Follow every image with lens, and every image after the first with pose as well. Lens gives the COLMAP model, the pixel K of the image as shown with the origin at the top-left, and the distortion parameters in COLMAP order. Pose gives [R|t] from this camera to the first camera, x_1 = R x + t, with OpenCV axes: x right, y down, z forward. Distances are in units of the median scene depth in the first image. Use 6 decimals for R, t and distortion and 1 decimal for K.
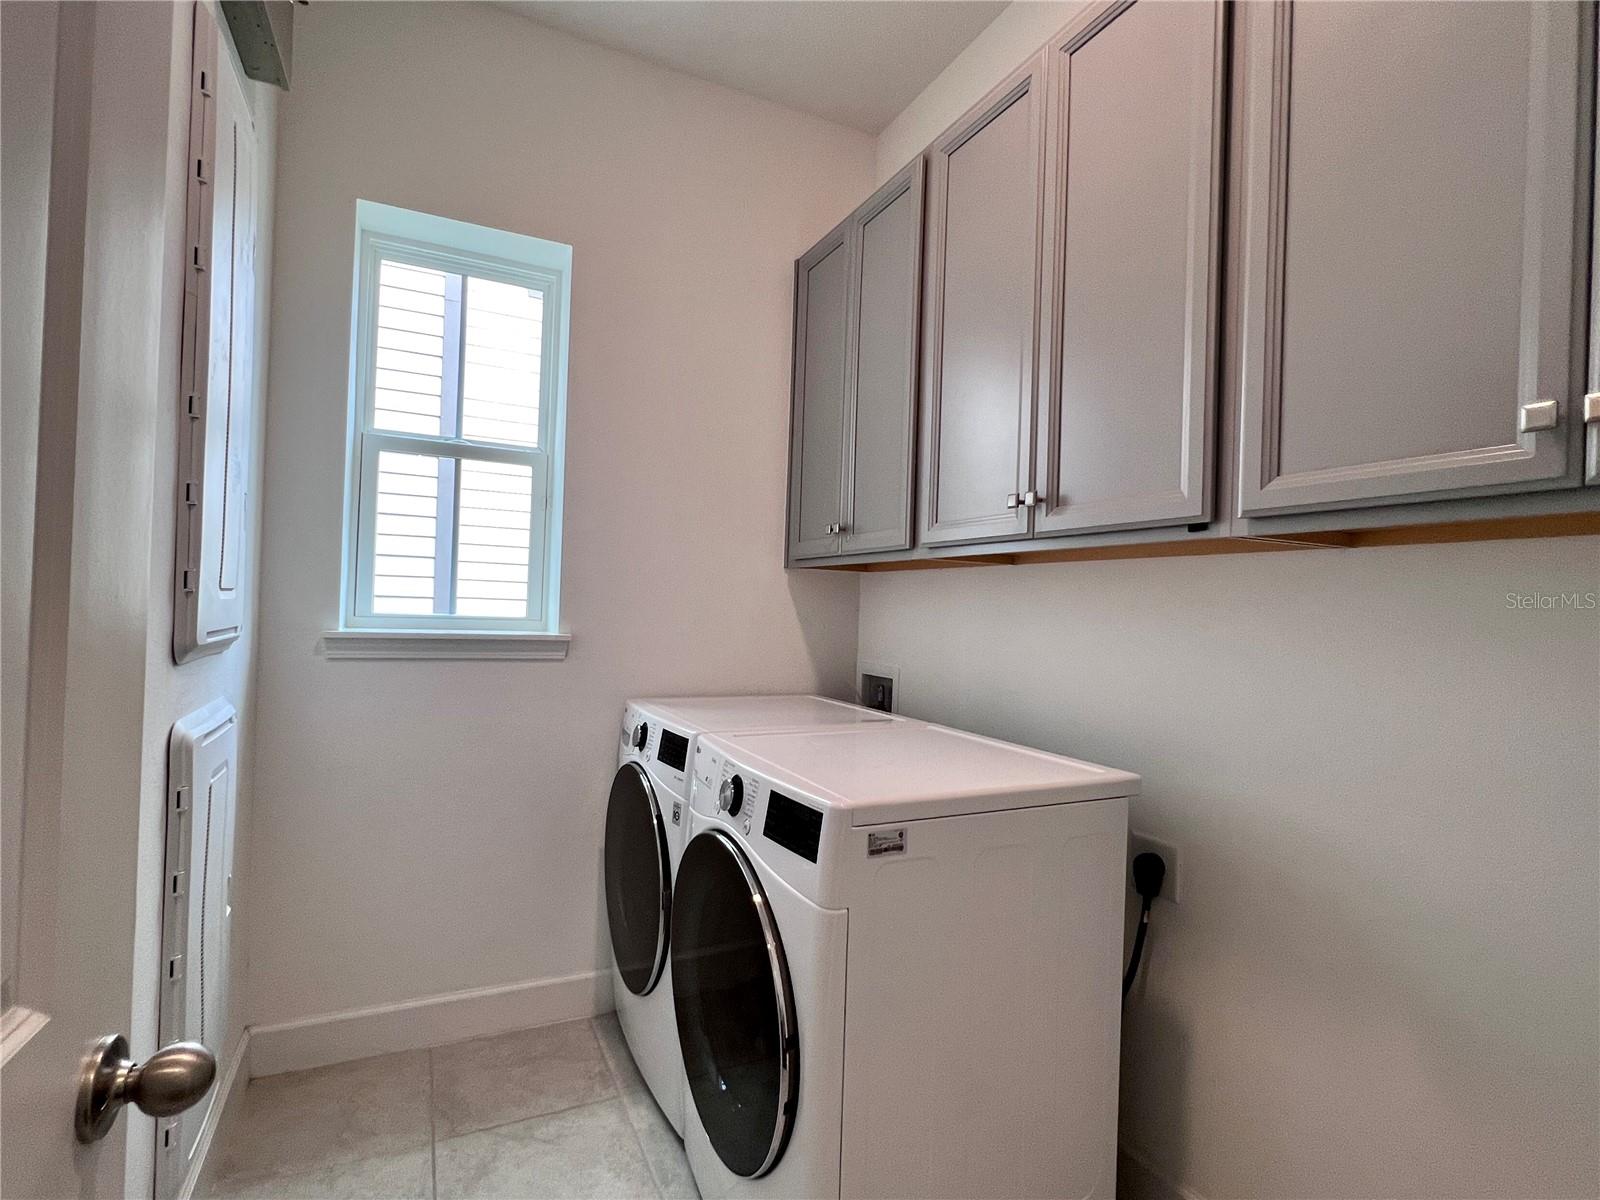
lens RADIAL K [[780.6, 0, 793.8], [0, 780.6, 601.0], [0, 0, 1]] dist [-0.004489, 0.001114]
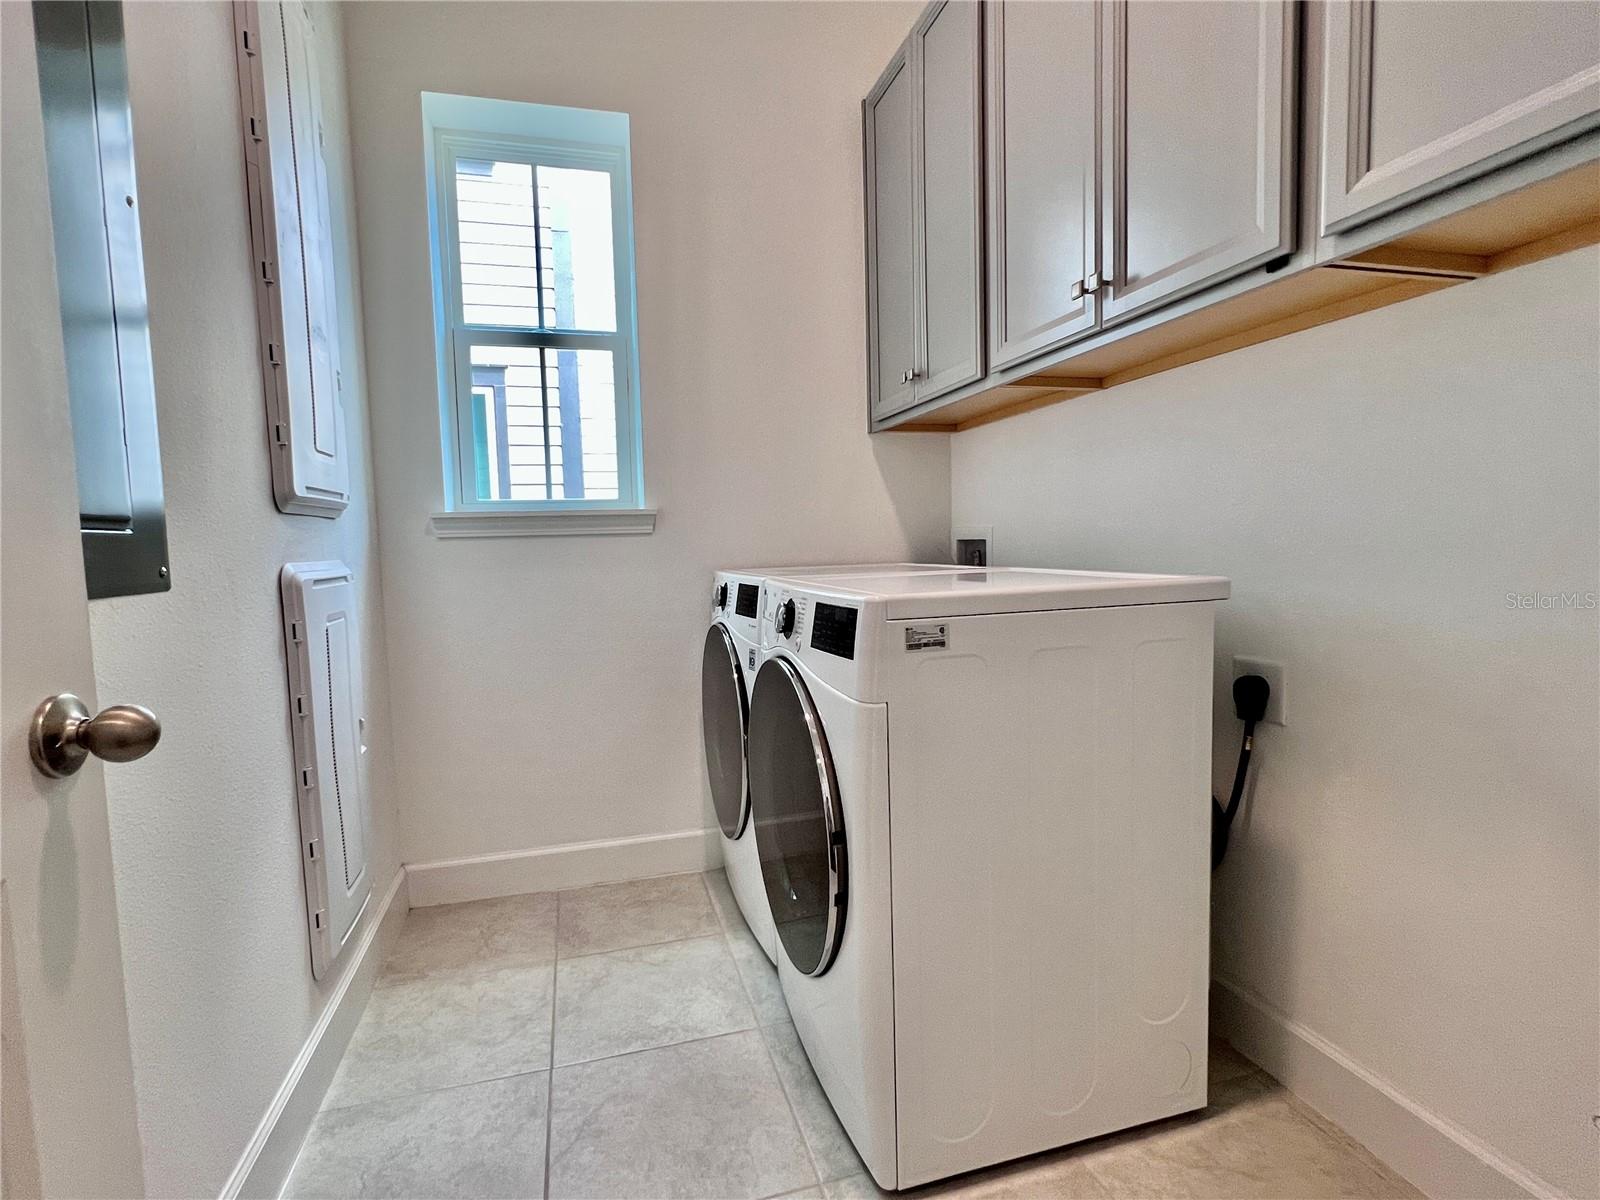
lens RADIAL K [[780.6, 0, 794.2], [0, 780.6, 603.9], [0, 0, 1]] dist [-0.004489, 0.001114]
pose [[0.981910, -0.046061, -0.183663, 0.090833], [0.061146, 0.995128, 0.077335, 0.121106], [0.179206, -0.087166, 0.979942, 0.019589]]
